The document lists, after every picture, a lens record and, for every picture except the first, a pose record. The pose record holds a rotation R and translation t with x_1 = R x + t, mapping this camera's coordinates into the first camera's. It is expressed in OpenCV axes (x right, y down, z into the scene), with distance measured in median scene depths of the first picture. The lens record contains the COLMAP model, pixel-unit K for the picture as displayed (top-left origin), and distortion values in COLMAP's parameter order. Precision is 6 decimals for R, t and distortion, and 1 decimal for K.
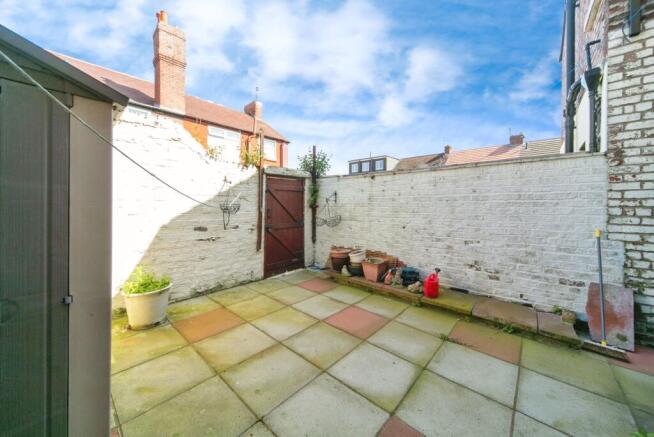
lens RADIAL K [[236.5, 0, 325.6], [0, 236.5, 202.0], [0, 0, 1]] dist [0.000441, 0.000037]
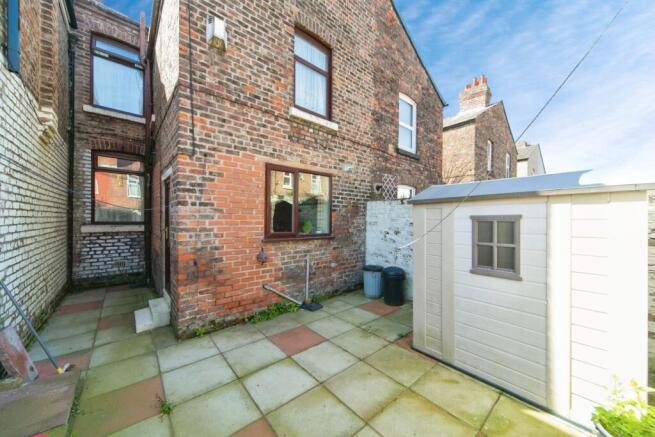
lens RADIAL K [[234.2, 0, 331.2], [0, 234.2, 216.1], [0, 0, 1]] dist [0.000047, 0.000040]
pose [[-0.991541, -0.019838, 0.128269, -0.110604], [-0.023493, 0.999358, -0.027048, -0.062841], [-0.127650, -0.029832, -0.991371, 1.250624]]
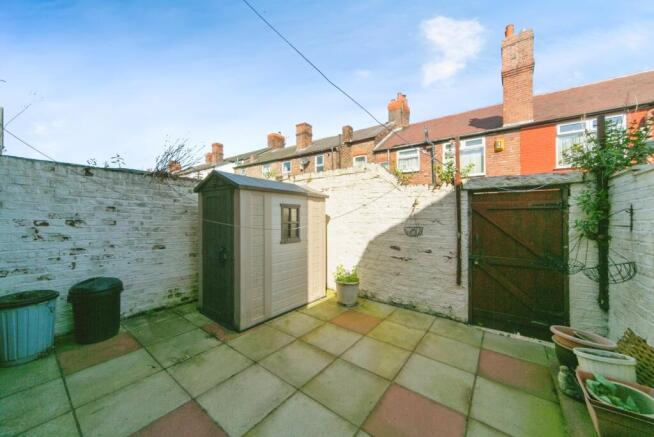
lens RADIAL K [[233.9, 0, 330.7], [0, 233.9, 216.1], [0, 0, 1]] dist [0.000047, 0.000040]
pose [[0.093301, -0.017087, -0.995491, 0.594561], [-0.005101, 0.999831, -0.017640, -0.020269], [0.995625, 0.006724, 0.093198, 0.588321]]
